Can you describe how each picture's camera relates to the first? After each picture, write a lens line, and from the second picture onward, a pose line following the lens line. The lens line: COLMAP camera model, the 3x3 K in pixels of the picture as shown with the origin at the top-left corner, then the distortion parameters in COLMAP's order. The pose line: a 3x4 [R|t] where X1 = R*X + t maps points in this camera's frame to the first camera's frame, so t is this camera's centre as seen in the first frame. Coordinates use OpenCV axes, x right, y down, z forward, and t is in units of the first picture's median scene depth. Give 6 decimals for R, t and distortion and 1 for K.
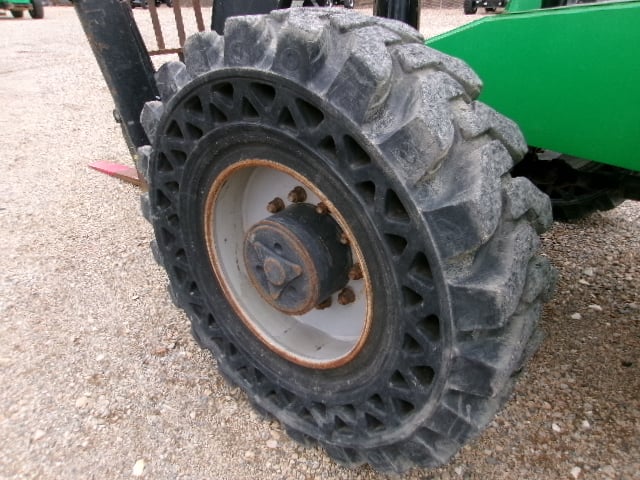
lens RADIAL K [[487.6, 0, 317.7], [0, 487.6, 219.9], [0, 0, 1]] dist [-0.031786, 0.008588]
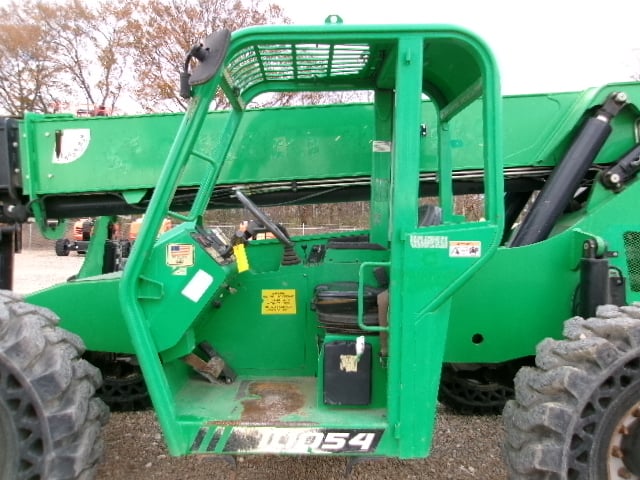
lens RADIAL K [[472.1, 0, 315.9], [0, 472.1, 239.1], [0, 0, 1]] dist [-0.061128, 0.098568]
pose [[0.711915, 0.045736, 0.700775, -0.322083], [0.256645, 0.911909, -0.320241, 0.359149], [-0.653690, 0.407835, 0.637464, -1.232179]]
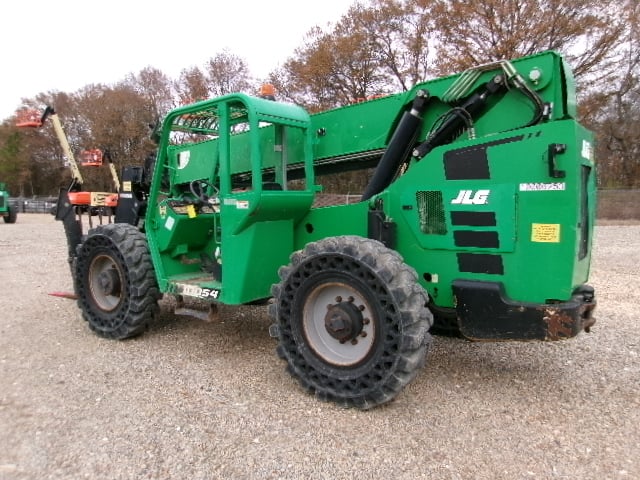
lens RADIAL K [[491.7, 0, 352.7], [0, 491.7, 239.6], [0, 0, 1]] dist [0.003673, 0.001648]
pose [[0.991339, 0.020739, 0.129680, 1.927141], [0.027882, 0.931705, -0.362145, 1.771796], [-0.128334, 0.362624, 0.923057, -4.302898]]
